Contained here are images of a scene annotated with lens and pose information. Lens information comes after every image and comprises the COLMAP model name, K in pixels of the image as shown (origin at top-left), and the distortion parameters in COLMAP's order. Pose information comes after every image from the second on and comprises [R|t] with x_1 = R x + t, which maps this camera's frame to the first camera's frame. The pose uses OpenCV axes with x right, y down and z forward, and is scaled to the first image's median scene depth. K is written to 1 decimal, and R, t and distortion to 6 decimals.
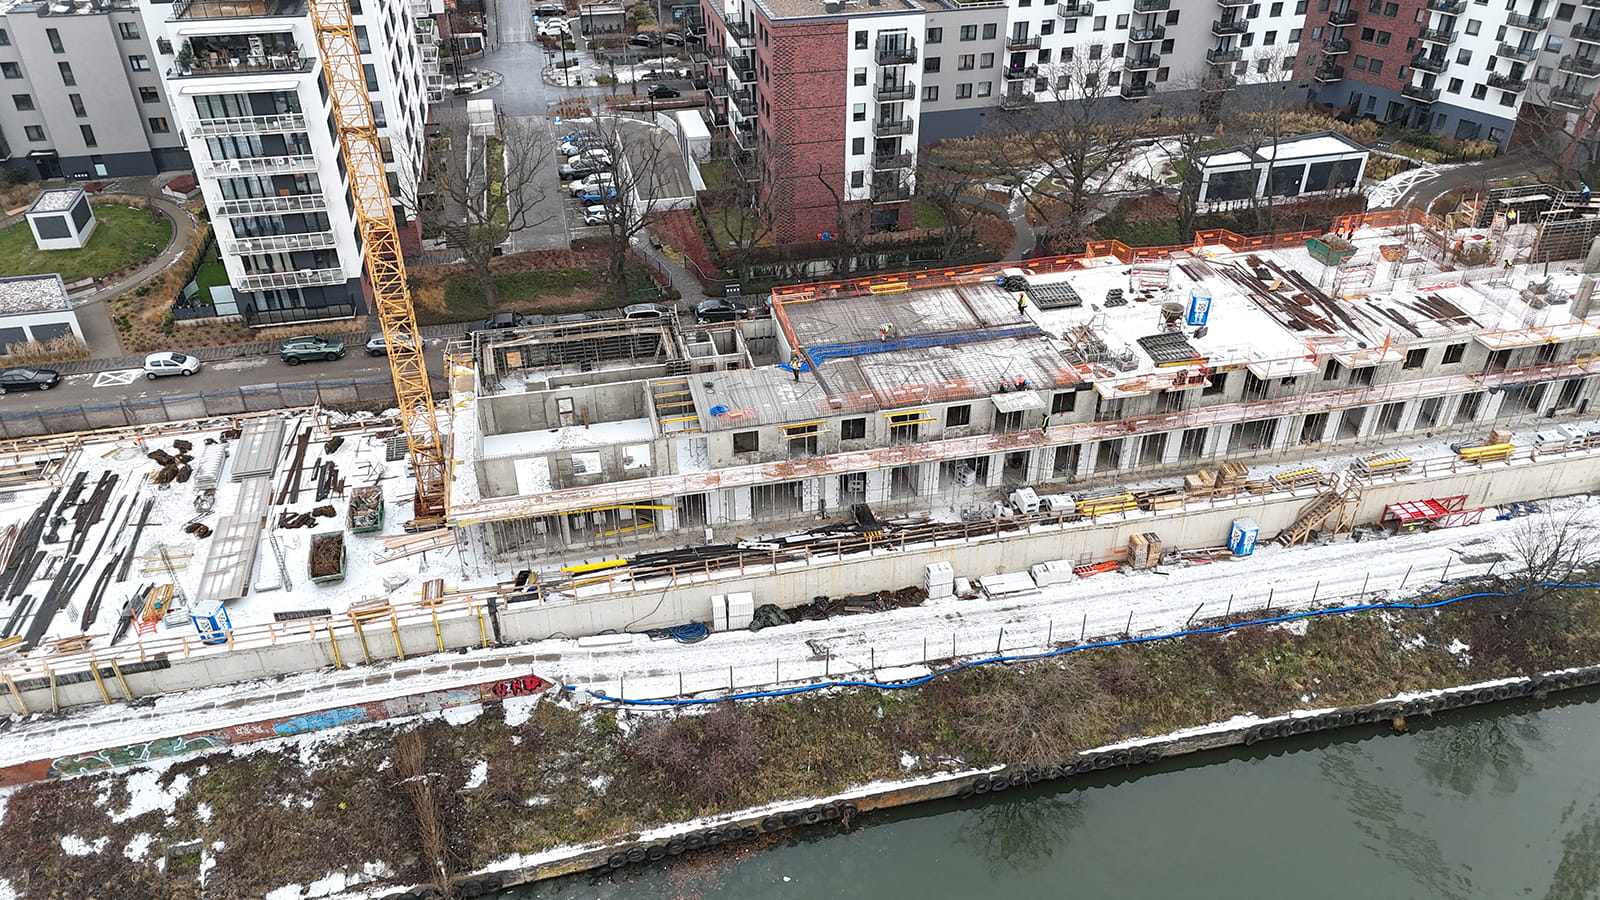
lens RADIAL K [[1179.4, 0, 801.2], [0, 1179.4, 448.2], [0, 0, 1]] dist [0.086211, -0.075292]
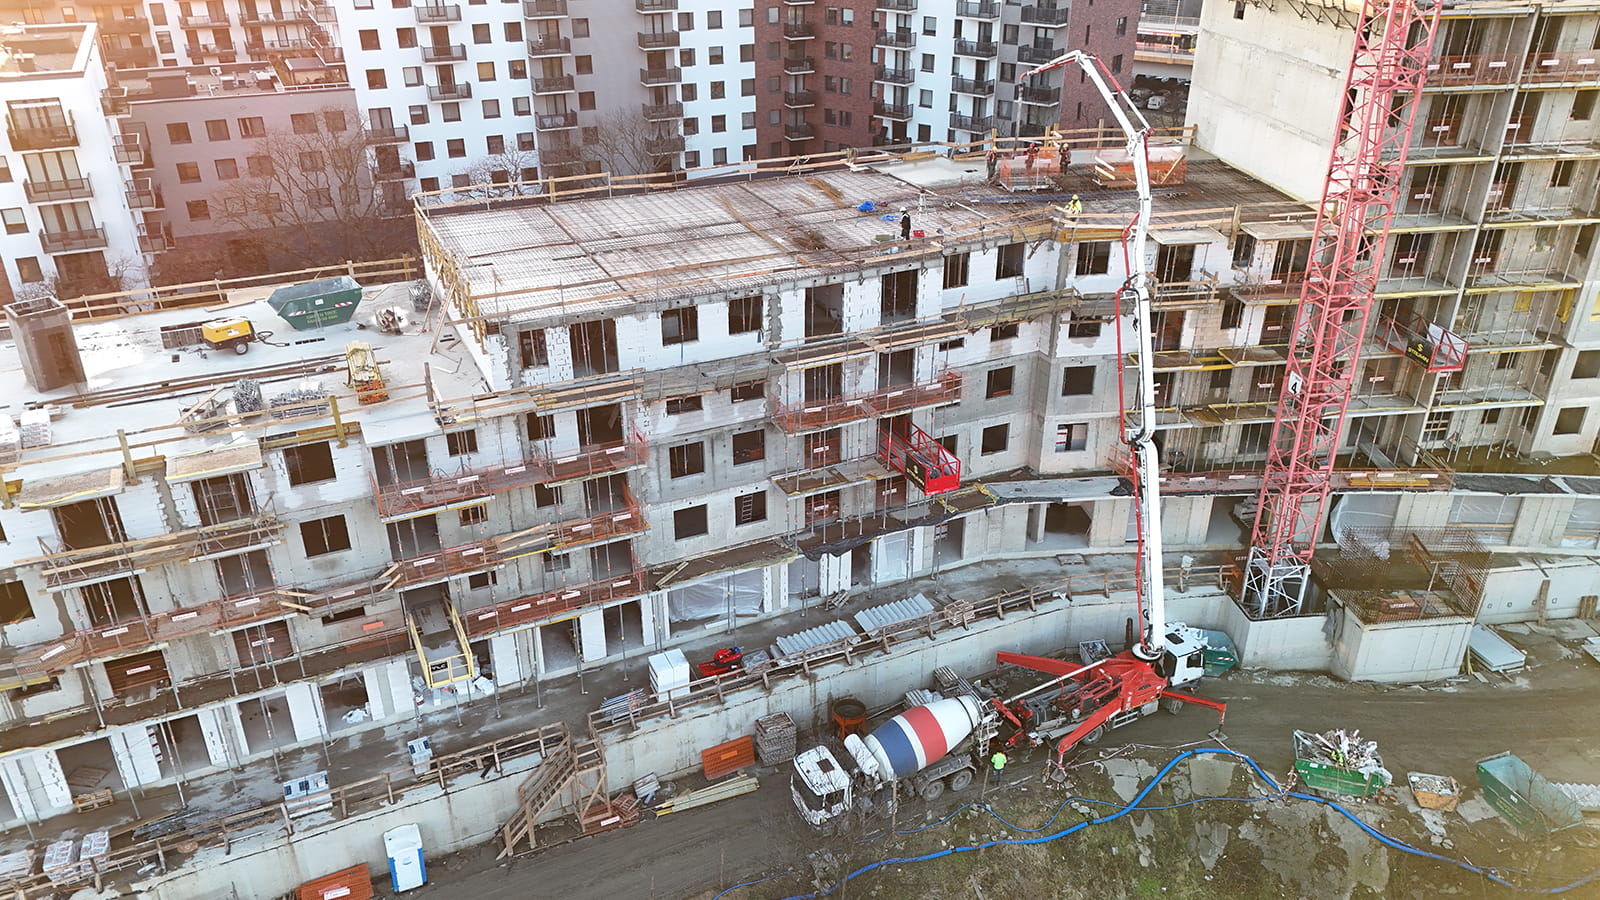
lens RADIAL K [[1179.4, 0, 809.2], [0, 1179.4, 444.7], [0, 0, 1]] dist [0.086211, -0.075292]
pose [[0.975958, -0.096229, 0.195567, 0.401340], [0.119634, 0.986526, -0.111600, -0.031965], [-0.182193, 0.132313, 0.974320, 0.317231]]
